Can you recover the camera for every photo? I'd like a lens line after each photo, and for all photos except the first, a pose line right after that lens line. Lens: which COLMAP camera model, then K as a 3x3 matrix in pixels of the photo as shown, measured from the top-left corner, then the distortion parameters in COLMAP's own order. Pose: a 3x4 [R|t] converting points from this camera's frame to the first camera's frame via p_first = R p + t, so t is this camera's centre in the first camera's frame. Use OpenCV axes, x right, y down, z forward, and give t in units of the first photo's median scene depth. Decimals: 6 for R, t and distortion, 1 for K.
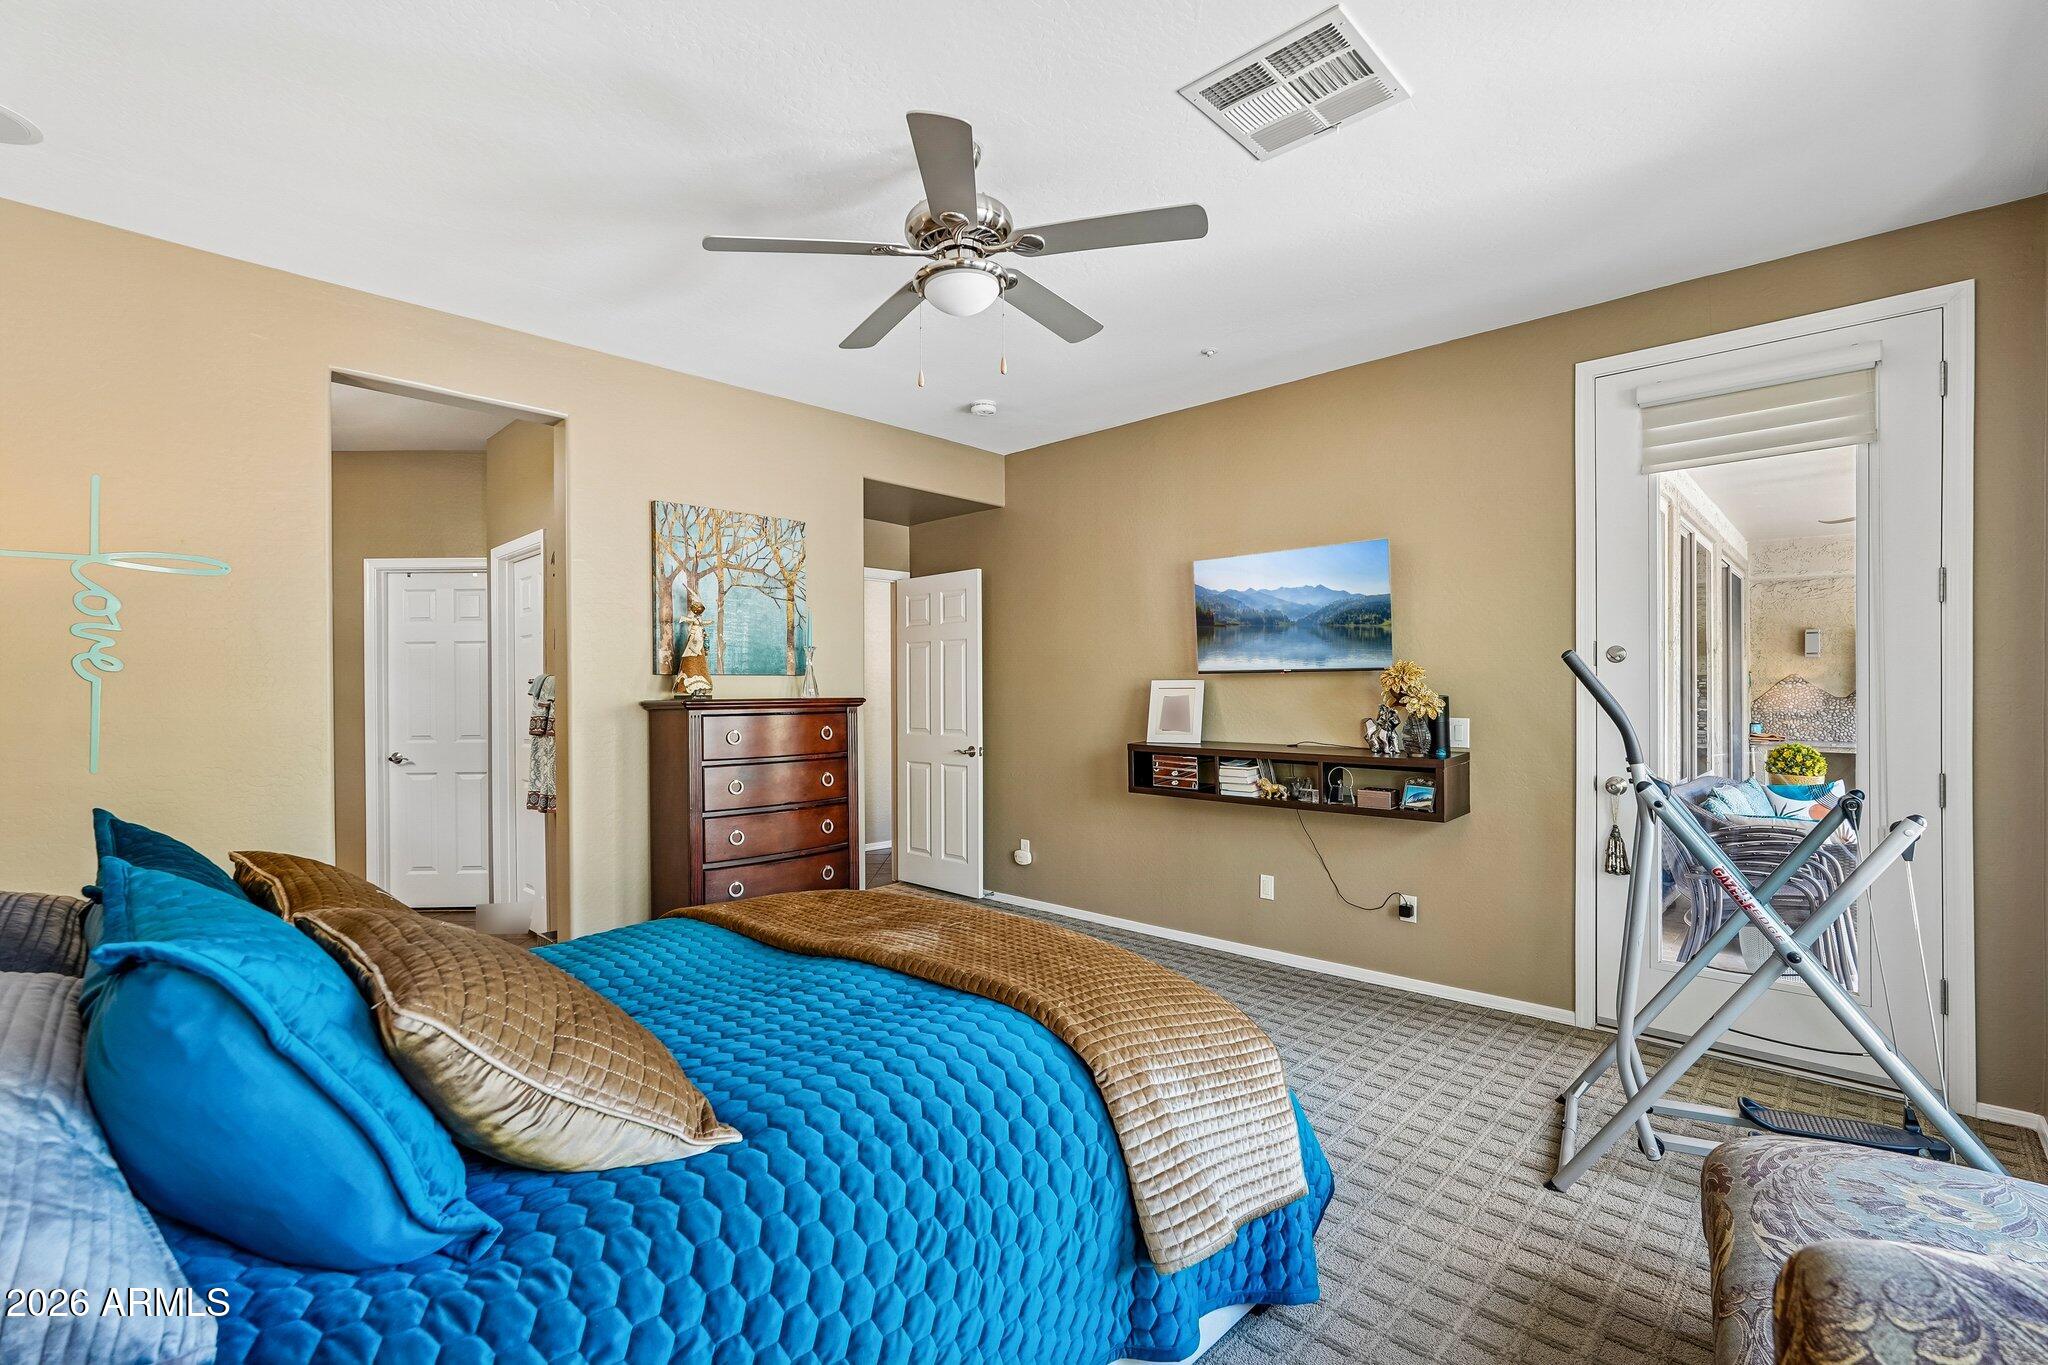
lens RADIAL K [[898.2, 0, 1015.8], [0, 898.2, 690.1], [0, 0, 1]] dist [-0.010987, 0.001335]
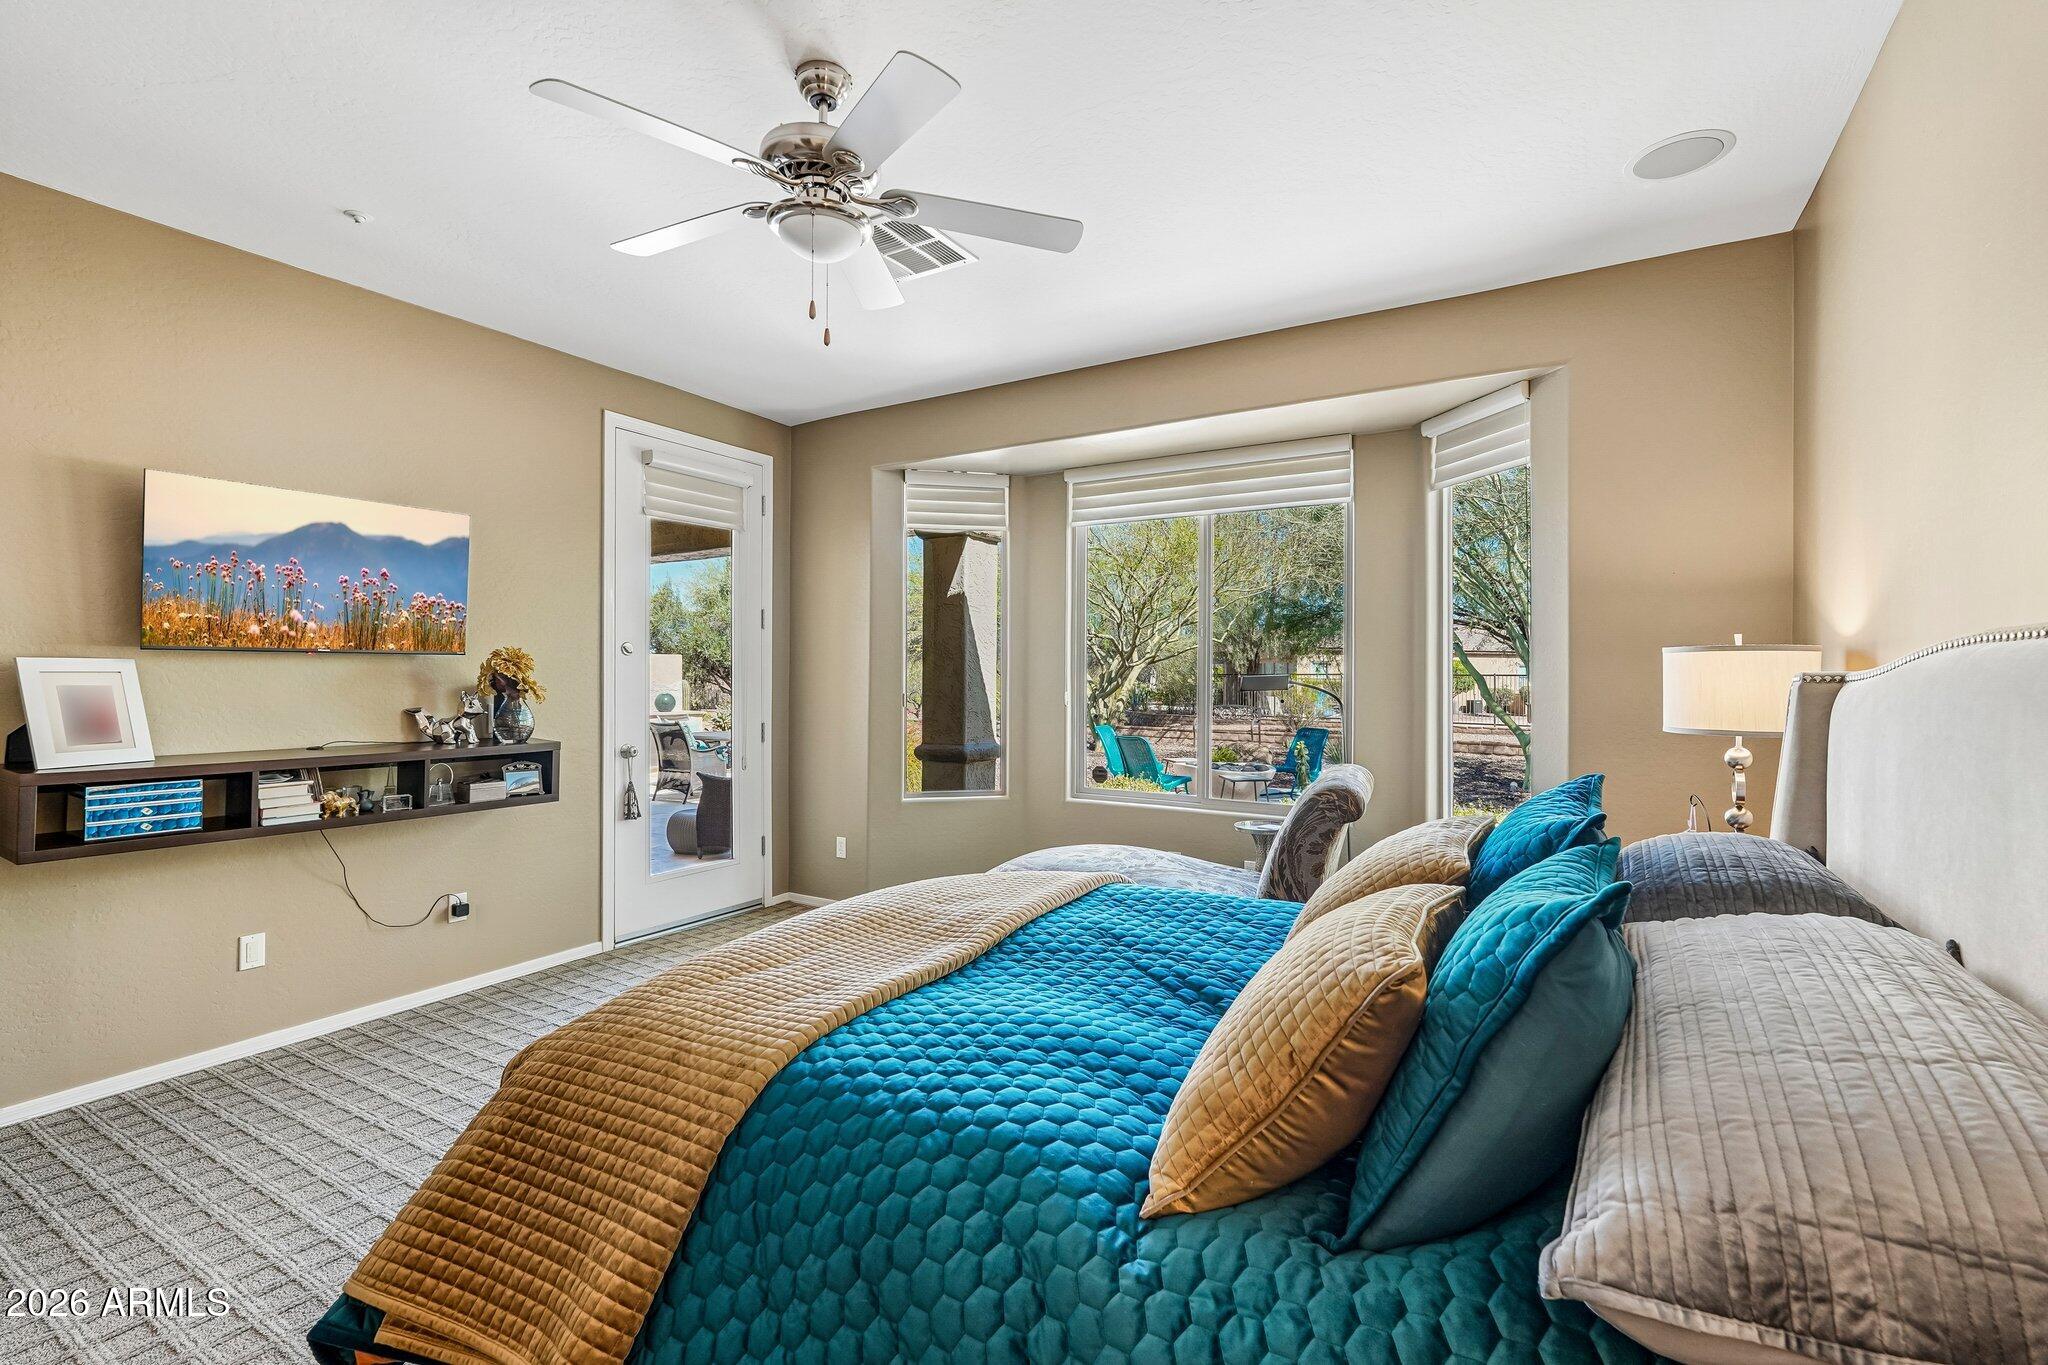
lens RADIAL K [[963.5, 0, 1013.0], [0, 963.5, 669.8], [0, 0, 1]] dist [0.000828, 0.000051]
pose [[-0.204750, 0.010503, 0.978758, -0.659680], [0.007388, 0.999931, -0.009184, 0.006397], [-0.978786, 0.005351, -0.204813, 0.612327]]
